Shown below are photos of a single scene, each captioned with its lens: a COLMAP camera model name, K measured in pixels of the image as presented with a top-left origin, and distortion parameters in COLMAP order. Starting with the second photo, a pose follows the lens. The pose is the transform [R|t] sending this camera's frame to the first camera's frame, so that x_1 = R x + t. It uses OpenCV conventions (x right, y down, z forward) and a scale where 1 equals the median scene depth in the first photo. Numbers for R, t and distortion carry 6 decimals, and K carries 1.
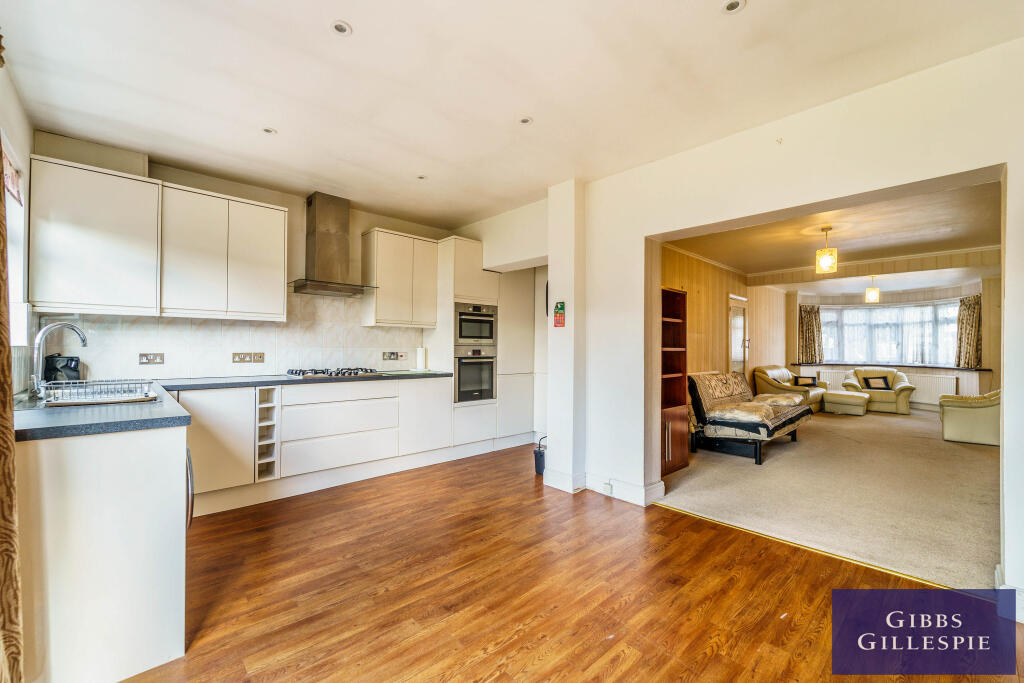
lens RADIAL K [[420.4, 0, 509.8], [0, 420.4, 348.9], [0, 0, 1]] dist [0.000319, 0.000183]
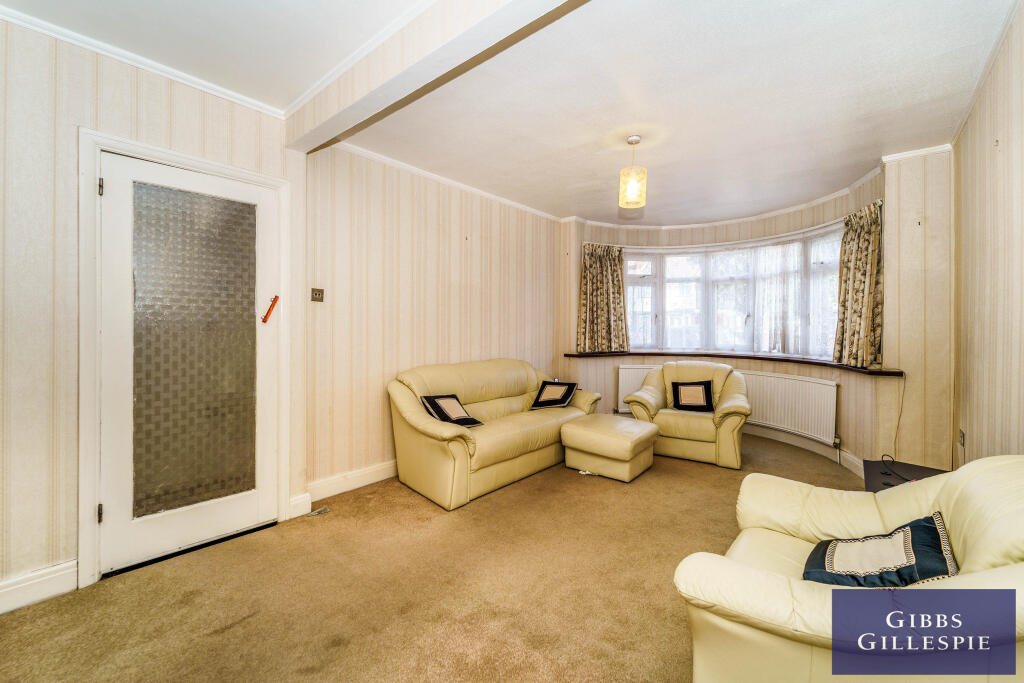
lens RADIAL K [[420.4, 0, 514.5], [0, 420.4, 331.1], [0, 0, 1]] dist [0.000319, 0.000183]
pose [[0.993993, -0.004320, 0.109360, 0.599791], [0.003394, 0.999957, 0.008648, 0.002424], [-0.109393, -0.008225, 0.993965, 0.525483]]
